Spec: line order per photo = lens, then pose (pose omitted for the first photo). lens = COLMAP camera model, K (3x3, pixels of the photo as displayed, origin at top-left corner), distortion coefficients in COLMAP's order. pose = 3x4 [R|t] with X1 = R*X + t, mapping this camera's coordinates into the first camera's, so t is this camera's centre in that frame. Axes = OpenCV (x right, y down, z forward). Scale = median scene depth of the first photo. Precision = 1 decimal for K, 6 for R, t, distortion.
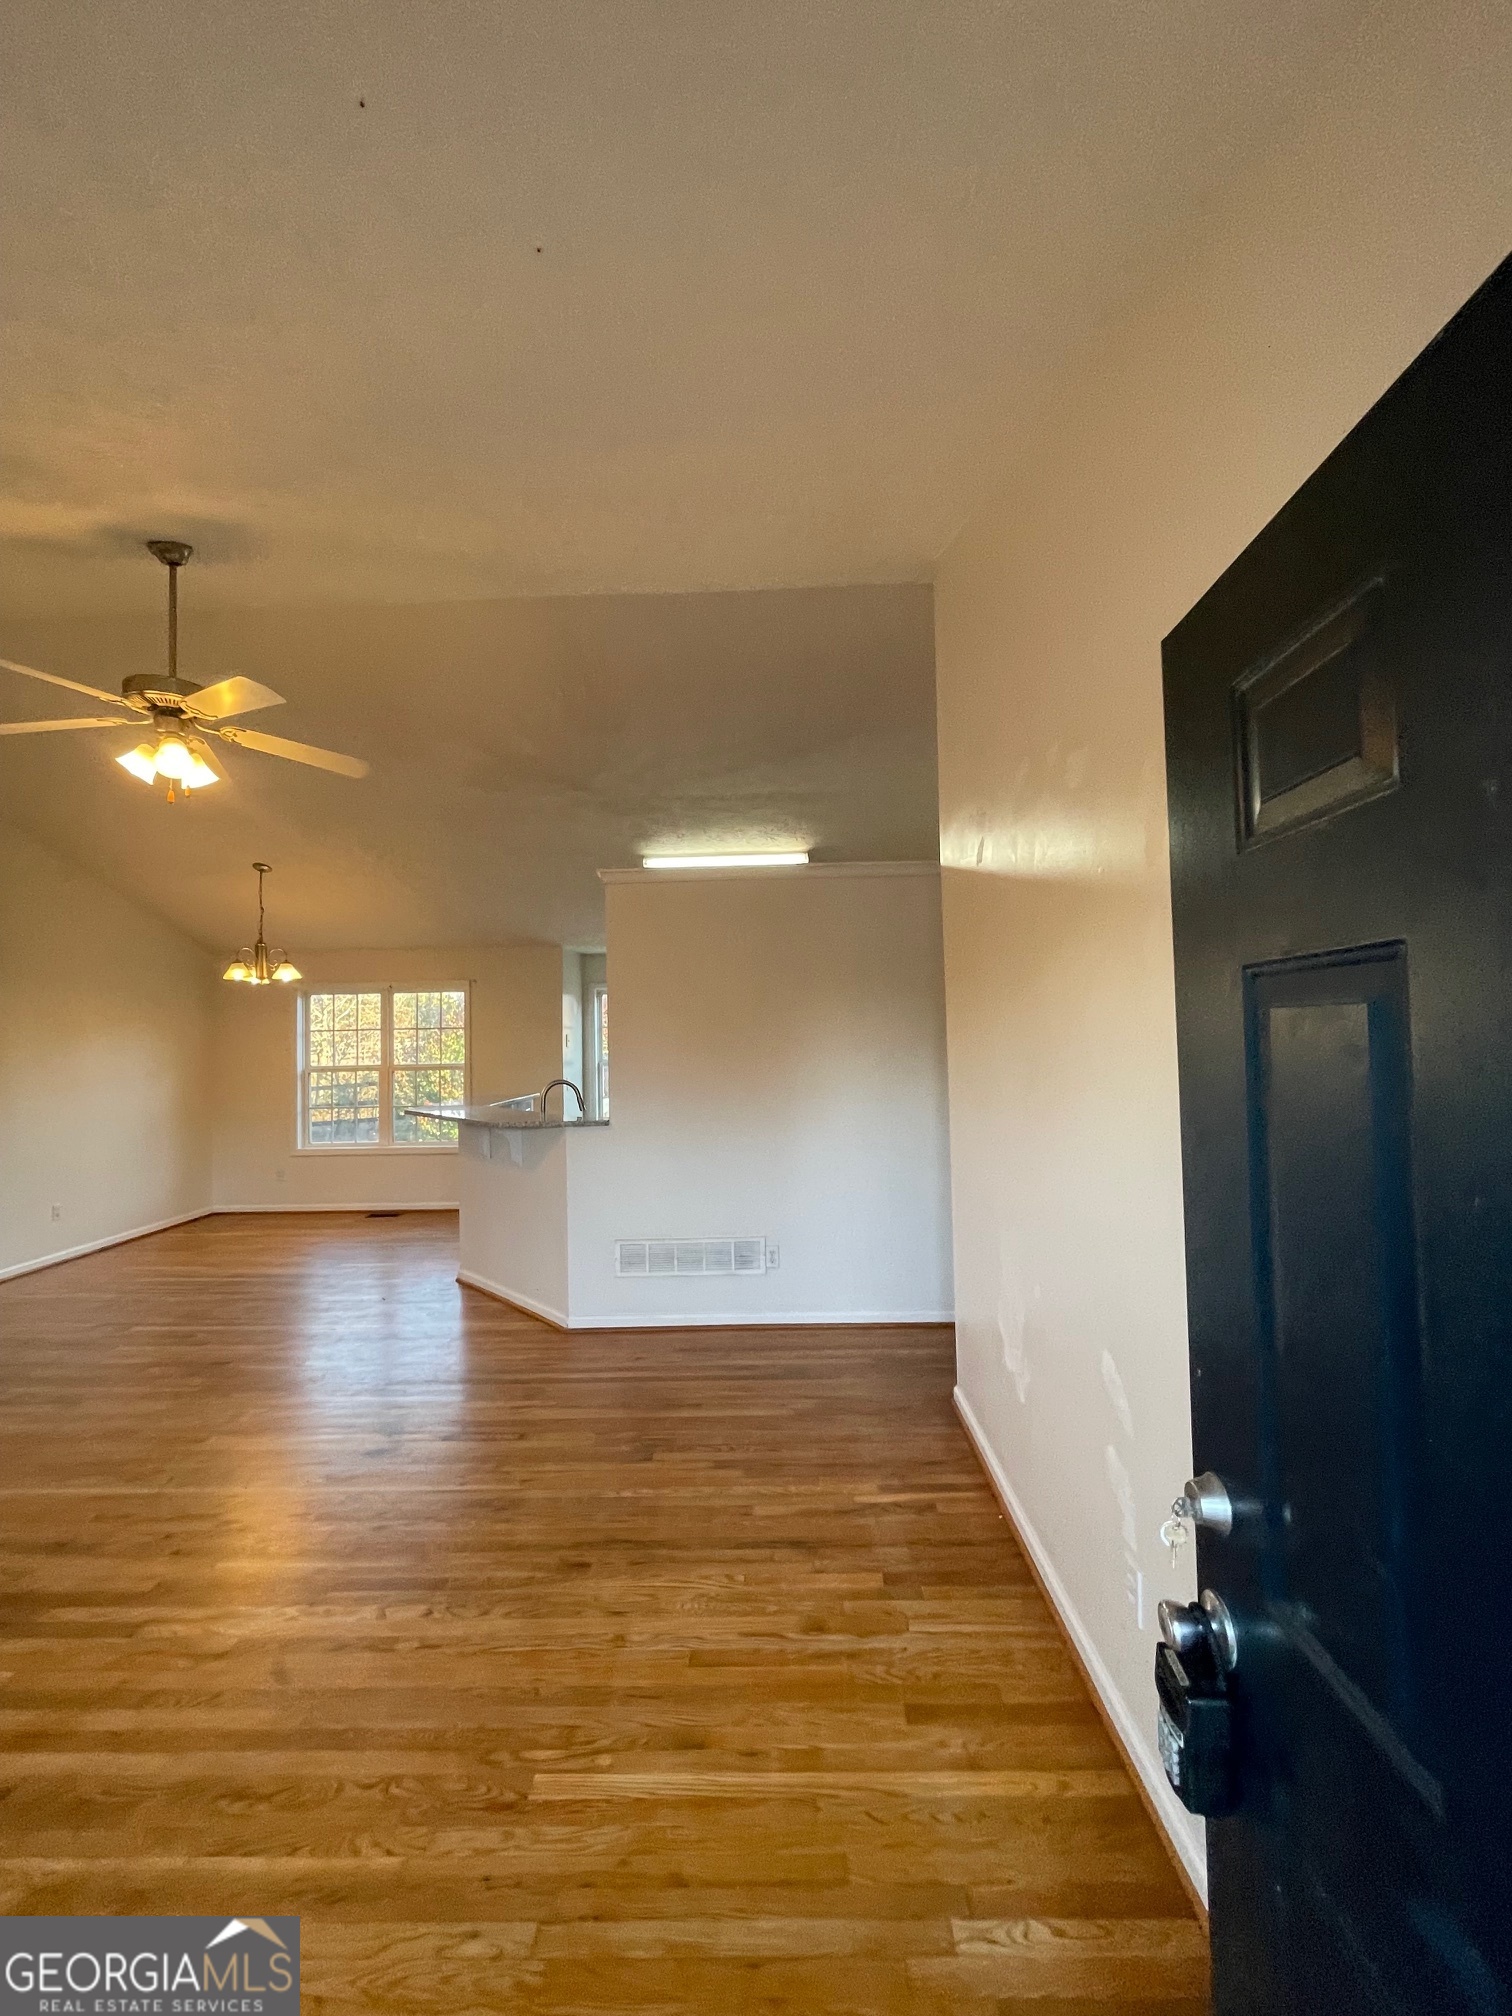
lens RADIAL K [[811.6, 0, 759.5], [0, 811.6, 995.2], [0, 0, 1]] dist [-0.001226, 0.000087]
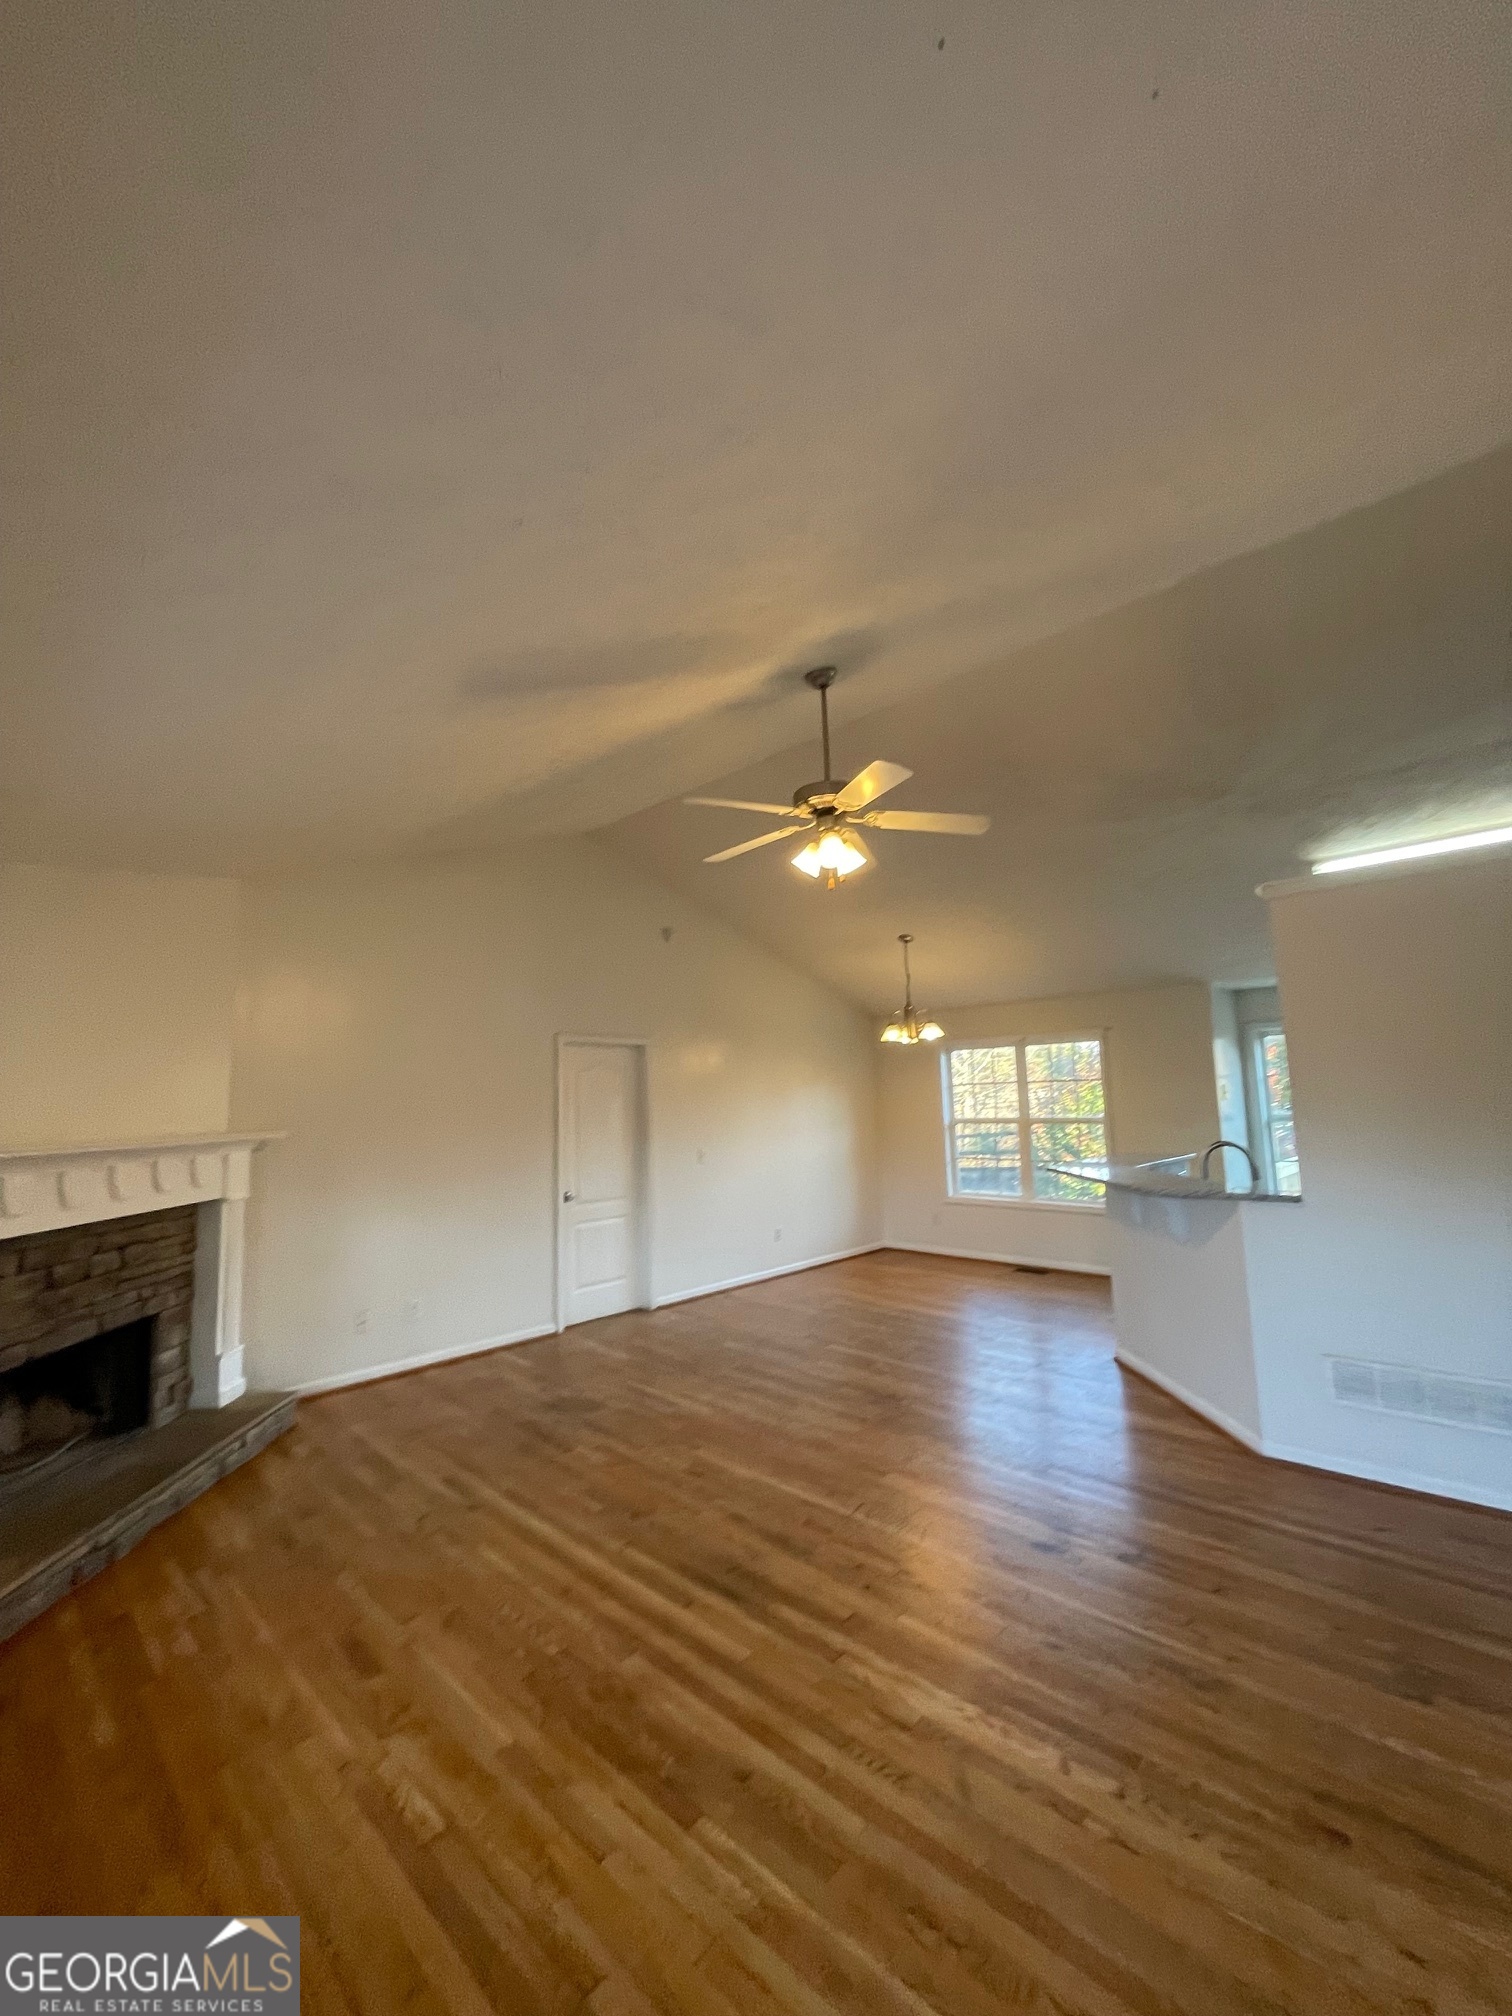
lens RADIAL K [[811.6, 0, 756.2], [0, 811.6, 1011.4], [0, 0, 1]] dist [-0.001226, 0.000087]
pose [[0.735967, -0.072443, -0.673131, -0.038888], [0.044422, 0.997283, -0.058759, -0.001465], [0.675559, 0.013343, 0.737185, 0.074620]]
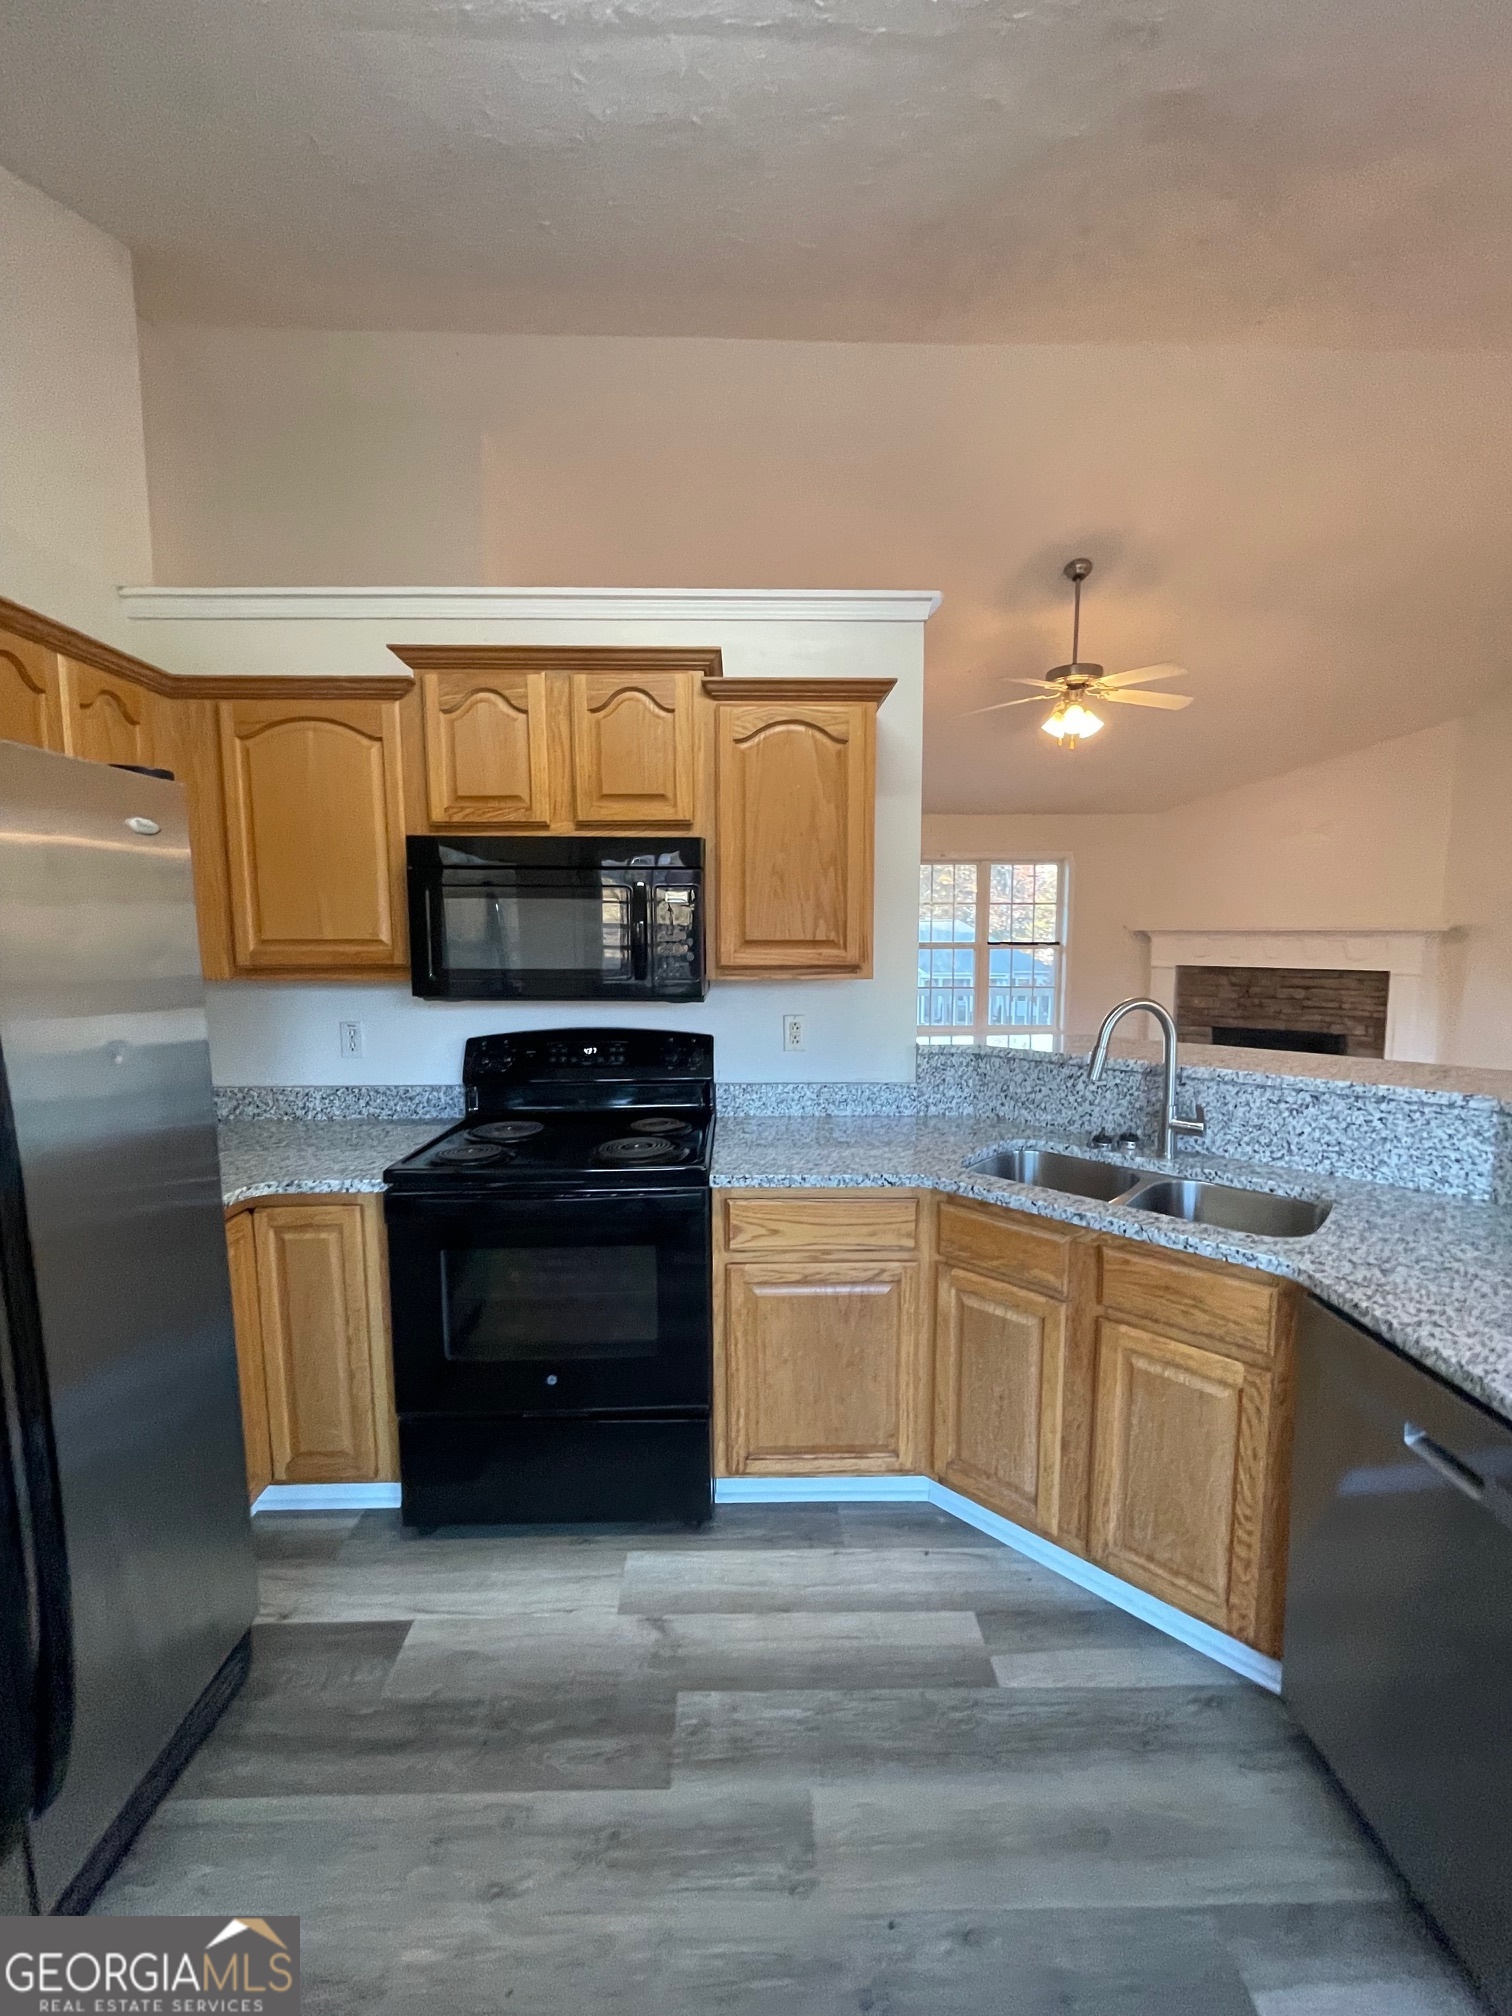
lens RADIAL K [[811.6, 0, 757.0], [0, 811.6, 1011.2], [0, 0, 1]] dist [-0.001226, 0.000087]
pose [[-0.998791, 0.032032, -0.037292, -0.073471], [0.030161, 0.998308, 0.049708, 0.134477], [0.038821, 0.048524, -0.998067, 2.130189]]
